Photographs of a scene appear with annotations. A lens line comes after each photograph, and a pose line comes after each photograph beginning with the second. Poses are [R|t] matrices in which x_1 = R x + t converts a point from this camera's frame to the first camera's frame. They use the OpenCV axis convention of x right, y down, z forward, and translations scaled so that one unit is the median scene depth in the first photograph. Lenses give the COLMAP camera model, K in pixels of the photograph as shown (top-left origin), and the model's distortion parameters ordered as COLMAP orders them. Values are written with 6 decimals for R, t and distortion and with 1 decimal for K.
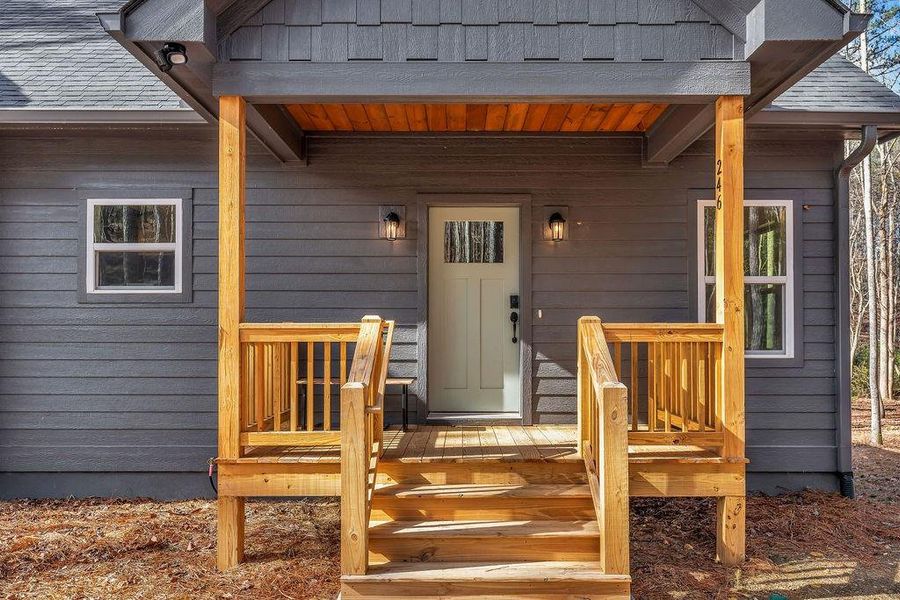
lens RADIAL K [[645.1, 0, 450.7], [0, 645.1, 334.6], [0, 0, 1]] dist [0.005430, 0.002375]
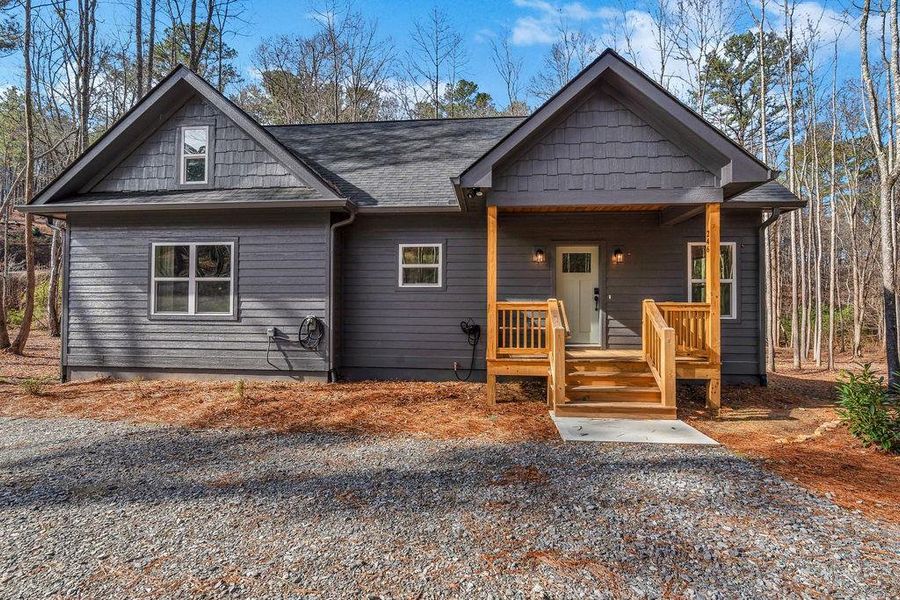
lens RADIAL K [[403.7, 0, 449.9], [0, 403.7, 302.9], [0, 0, 1]] dist [0.000759, 0.000193]
pose [[0.996550, 0.005150, -0.082832, -0.287848], [-0.005406, 0.999981, -0.002861, -0.006577], [0.082815, 0.003298, 0.996559, -0.378969]]
